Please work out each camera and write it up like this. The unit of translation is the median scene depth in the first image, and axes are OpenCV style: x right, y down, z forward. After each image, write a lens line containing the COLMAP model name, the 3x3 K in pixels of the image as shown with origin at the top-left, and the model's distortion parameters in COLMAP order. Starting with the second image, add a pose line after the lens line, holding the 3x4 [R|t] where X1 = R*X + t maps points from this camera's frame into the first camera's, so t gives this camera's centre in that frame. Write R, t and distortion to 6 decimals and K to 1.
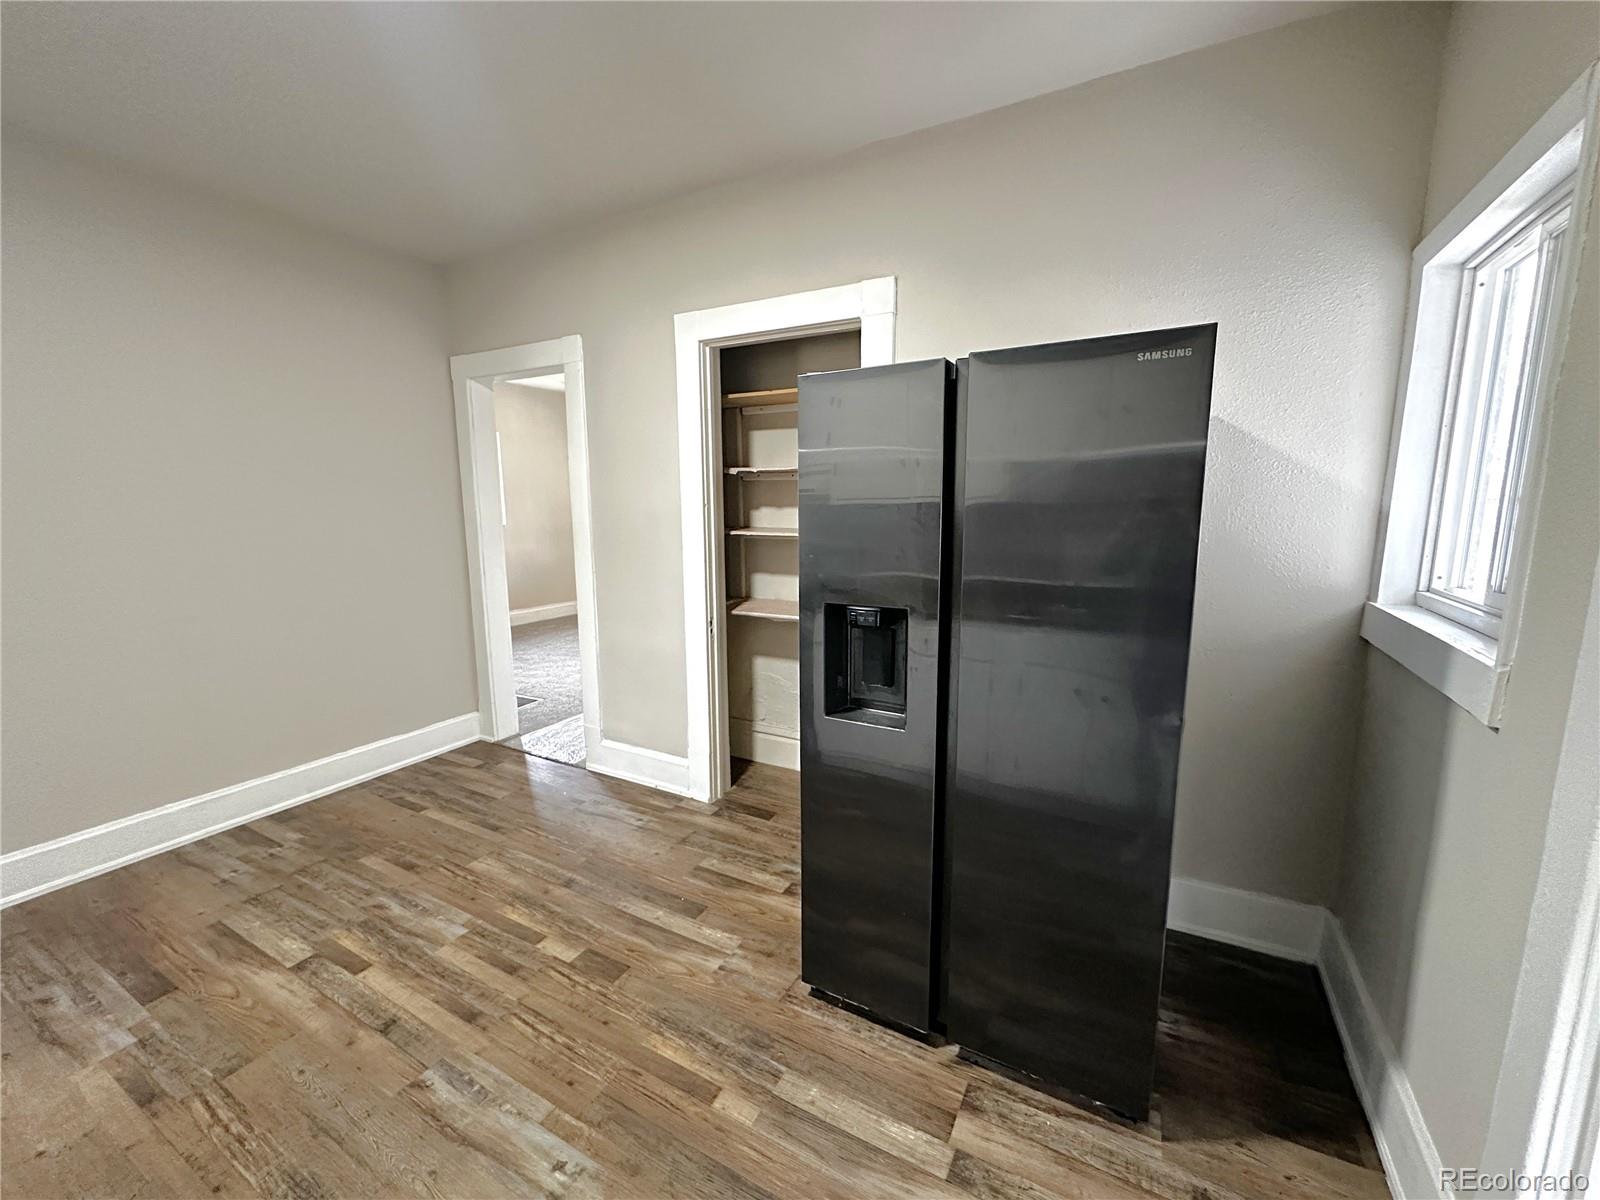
lens RADIAL K [[637.7, 0, 795.4], [0, 637.7, 599.8], [0, 0, 1]] dist [0.000106, -0.000646]
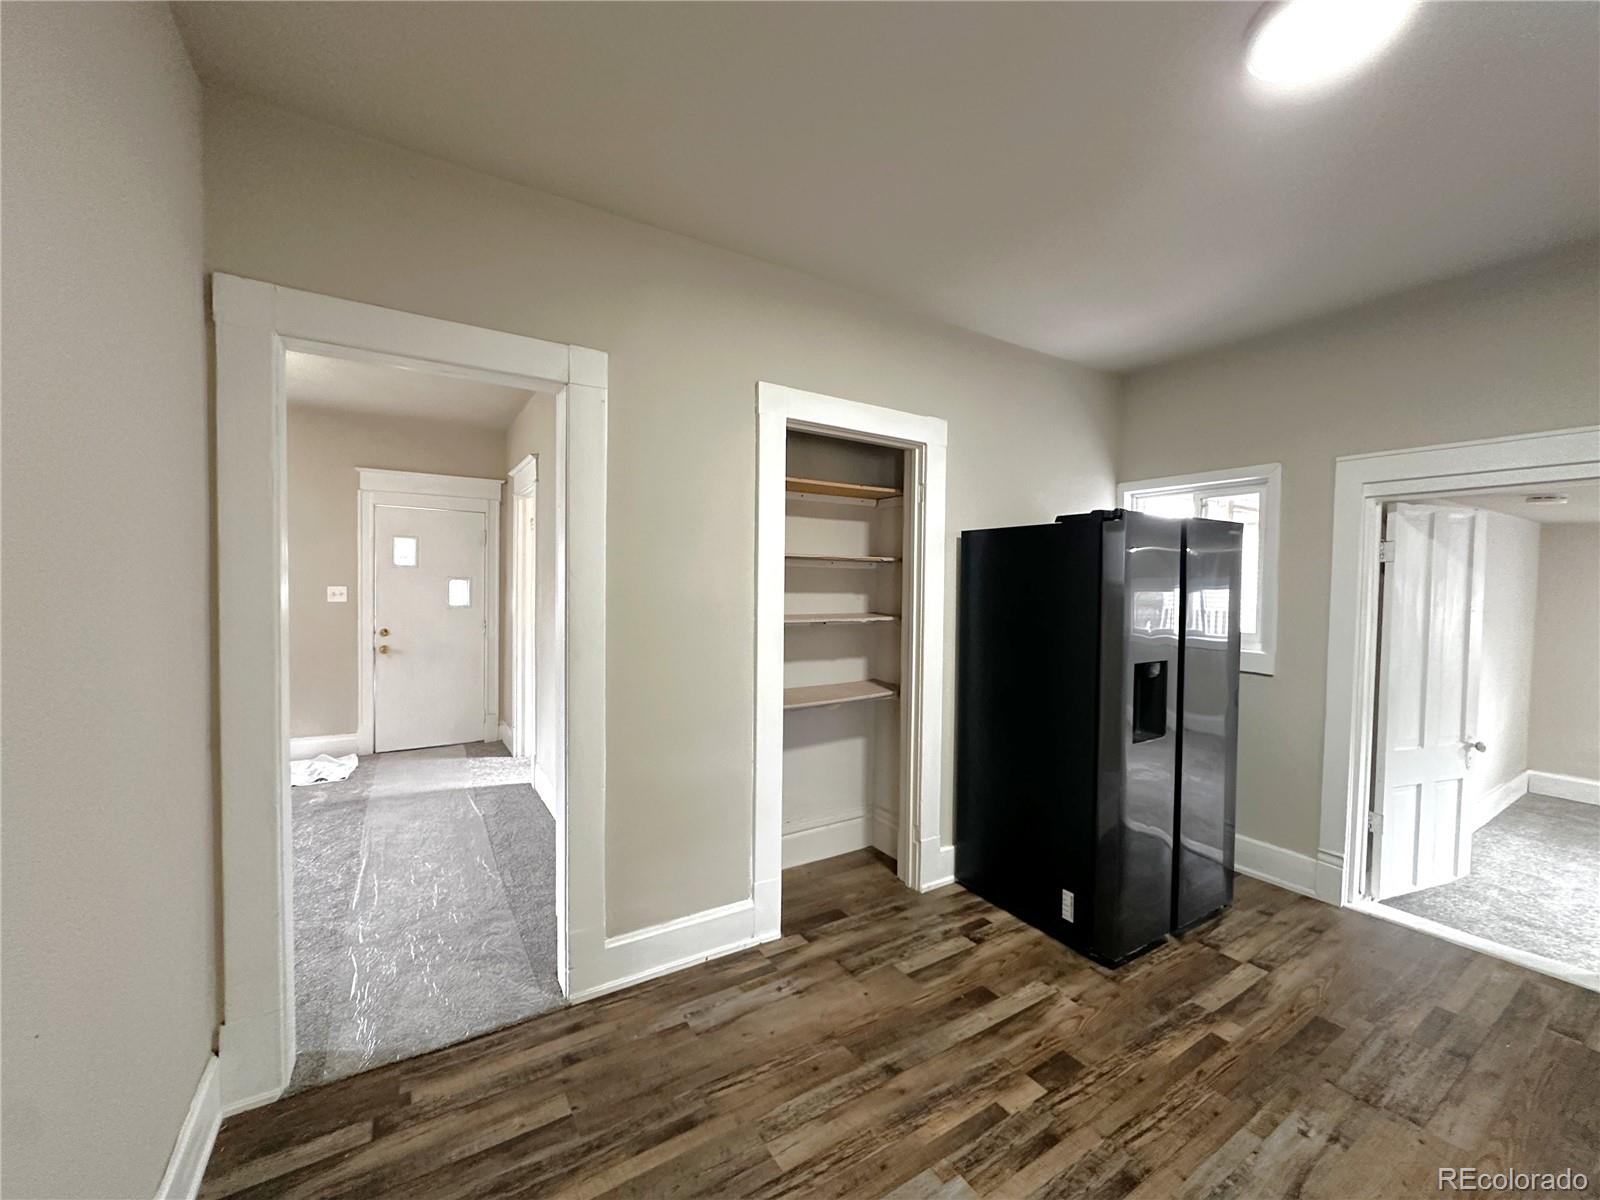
lens RADIAL K [[637.7, 0, 805.3], [0, 637.7, 598.3], [0, 0, 1]] dist [0.000106, -0.000646]
pose [[0.480855, -0.012564, 0.876710, -1.246801], [0.112897, 0.992461, -0.047699, -0.126897], [-0.869501, 0.121914, 0.478648, 0.731818]]
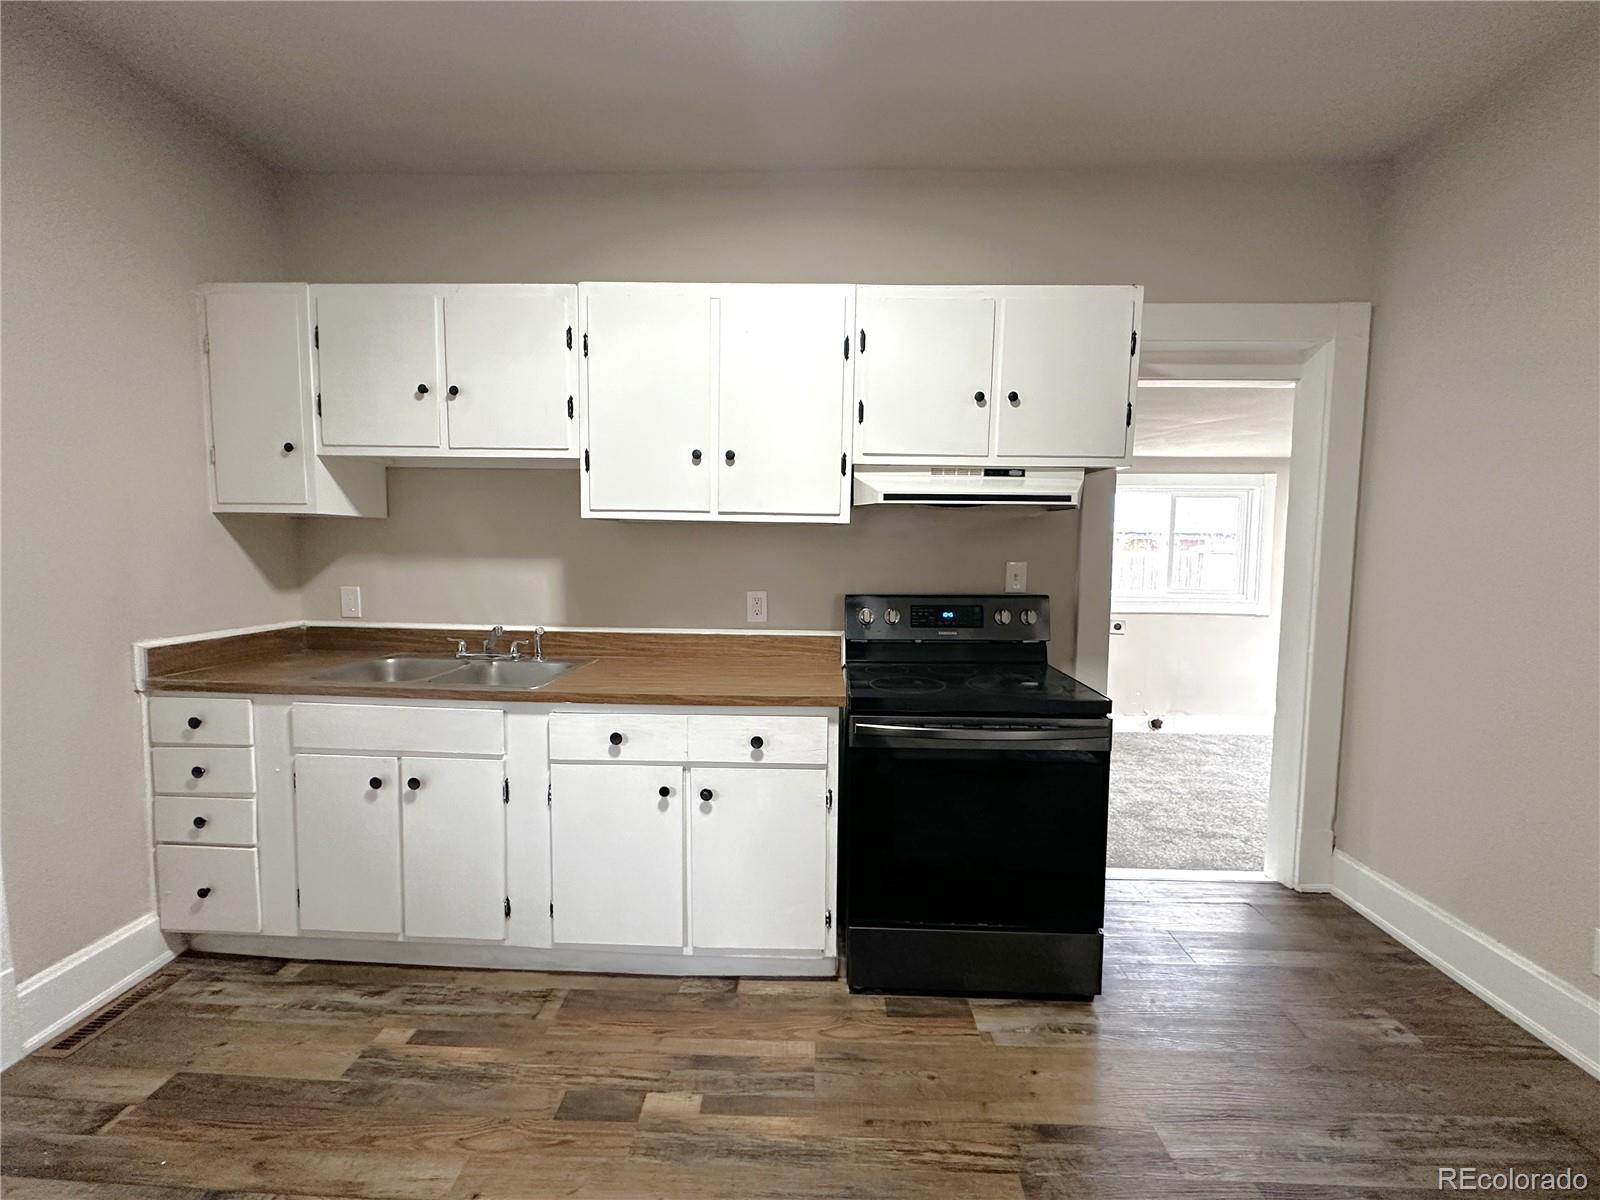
lens RADIAL K [[637.7, 0, 799.8], [0, 637.7, 595.1], [0, 0, 1]] dist [0.000106, -0.000646]
pose [[-0.891556, 0.029438, -0.451952, -0.182076], [-0.075006, 0.974509, 0.211437, -0.202084], [0.446656, 0.222407, -0.866622, 1.541747]]
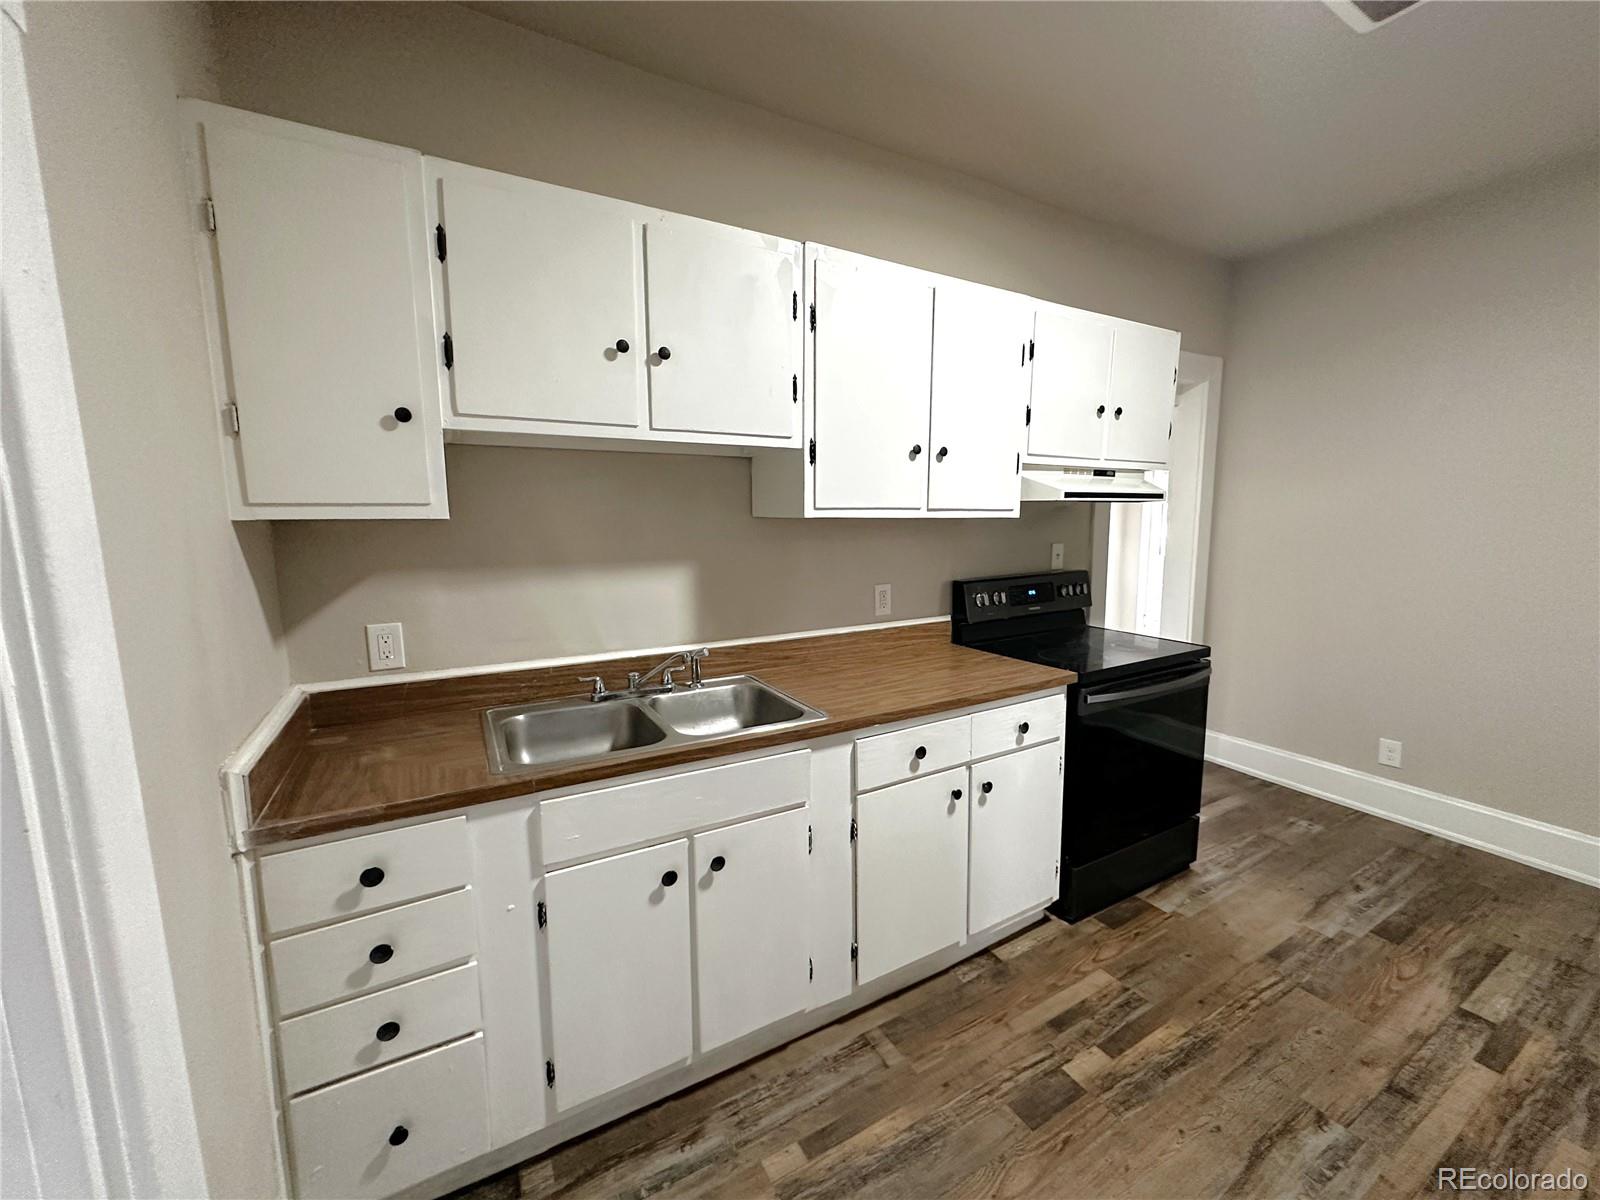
lens RADIAL K [[637.7, 0, 808.6], [0, 637.7, 595.5], [0, 0, 1]] dist [0.000106, -0.000646]
pose [[-0.519791, 0.117521, -0.846172, 0.420693], [-0.119095, 0.970852, 0.207996, -0.161319], [0.845951, 0.208889, -0.490644, 0.946770]]
